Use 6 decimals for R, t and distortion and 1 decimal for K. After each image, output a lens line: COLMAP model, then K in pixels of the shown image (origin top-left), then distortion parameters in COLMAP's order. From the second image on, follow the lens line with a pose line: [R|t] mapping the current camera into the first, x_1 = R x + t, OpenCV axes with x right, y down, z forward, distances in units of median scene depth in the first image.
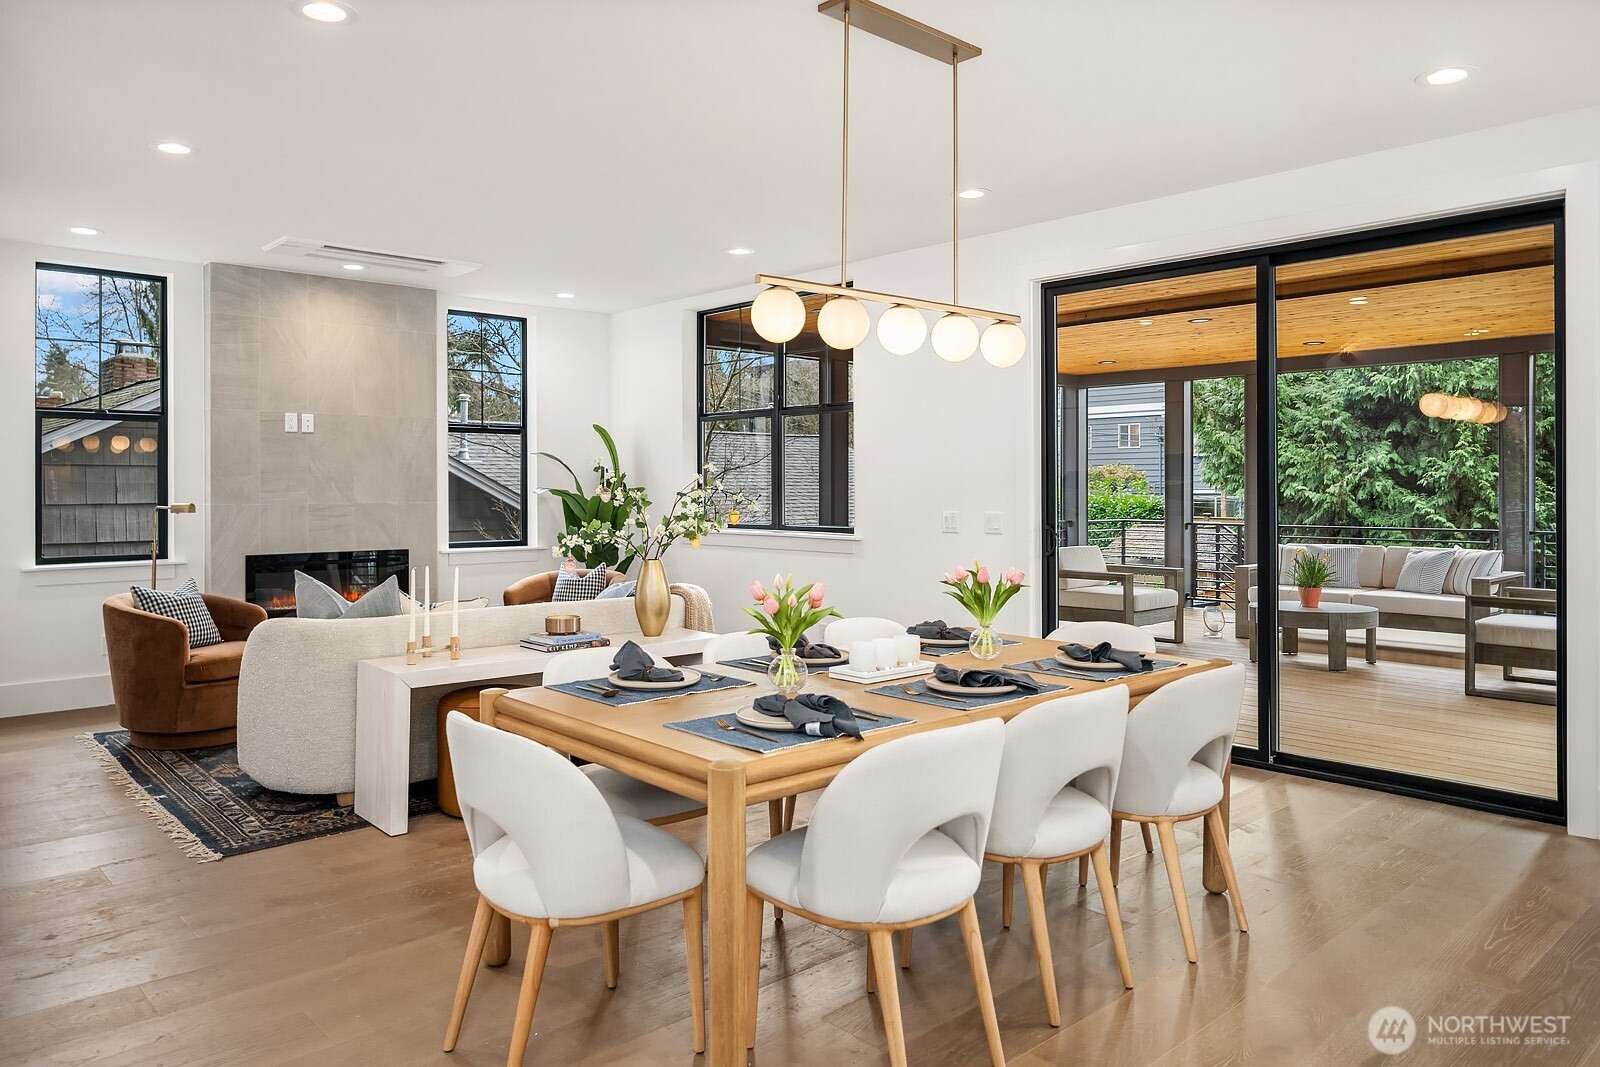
lens RADIAL K [[1102.1, 0, 800.2], [0, 1102.1, 476.6], [0, 0, 1]] dist [-0.044030, 0.054989]
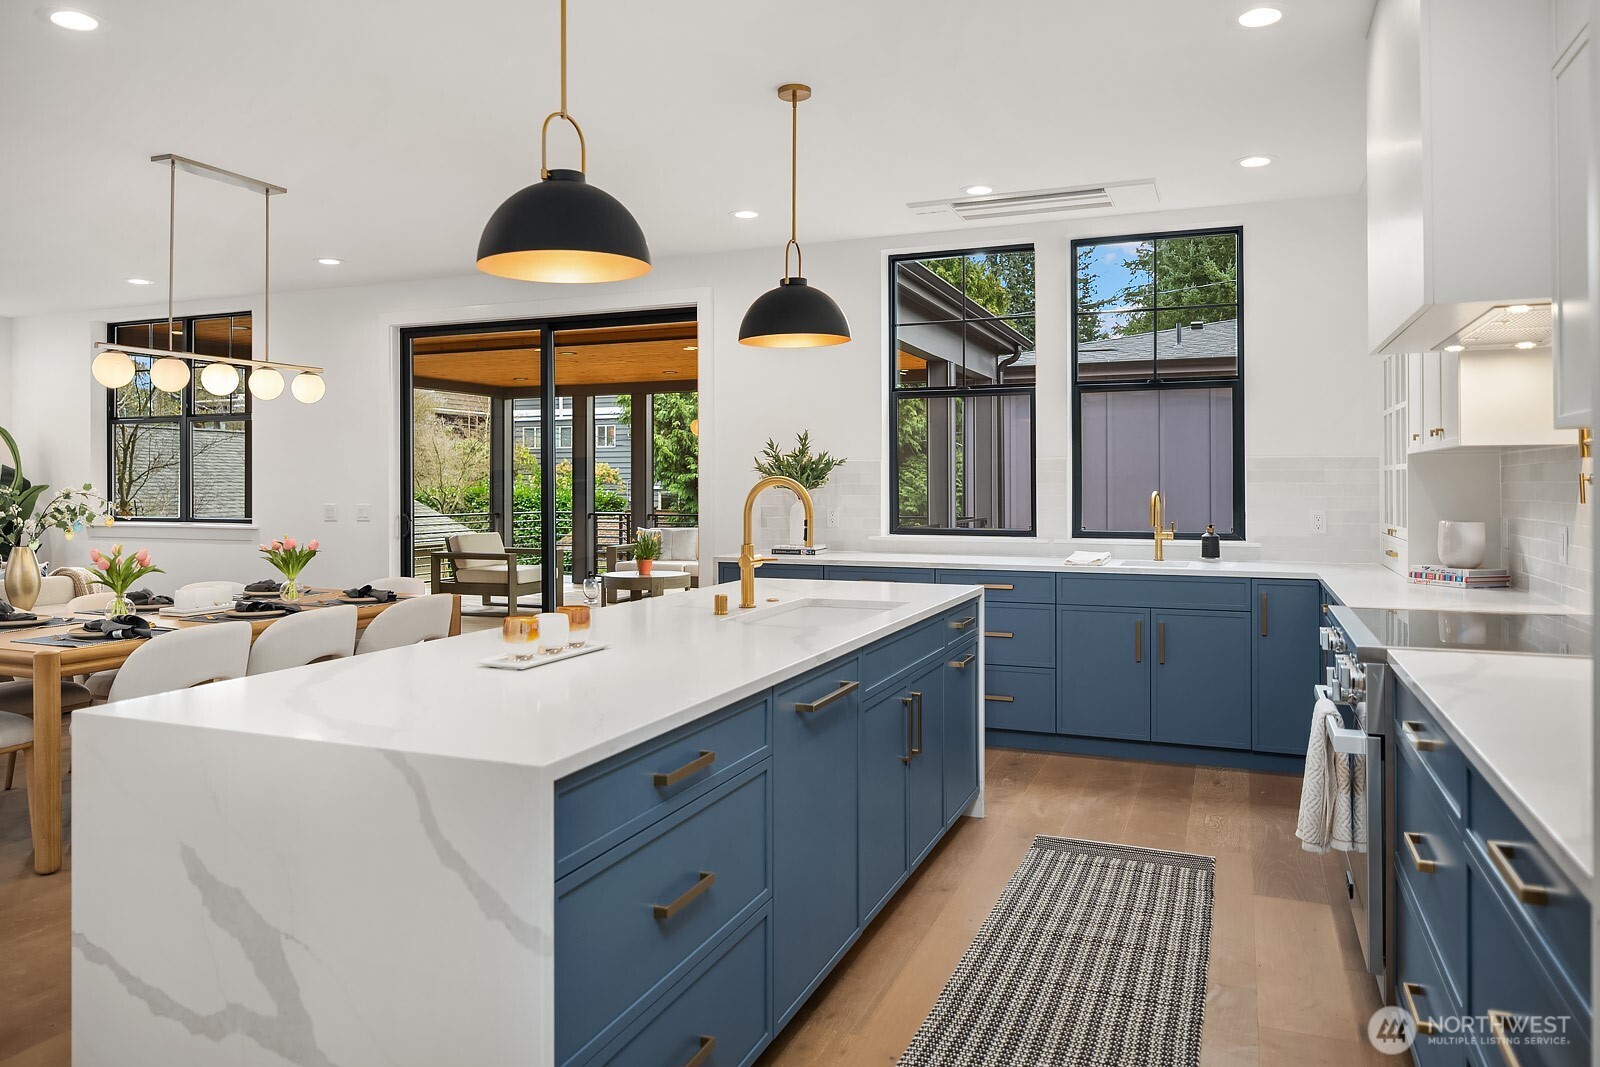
lens RADIAL K [[1102.1, 0, 800.2], [0, 1102.1, 476.6], [0, 0, 1]] dist [-0.044030, 0.054989]
pose [[0.908037, -0.000946, 0.418890, 0.162745], [-0.000757, 0.999992, 0.003899, -0.007724], [-0.418890, -0.003858, 0.908029, -0.578738]]
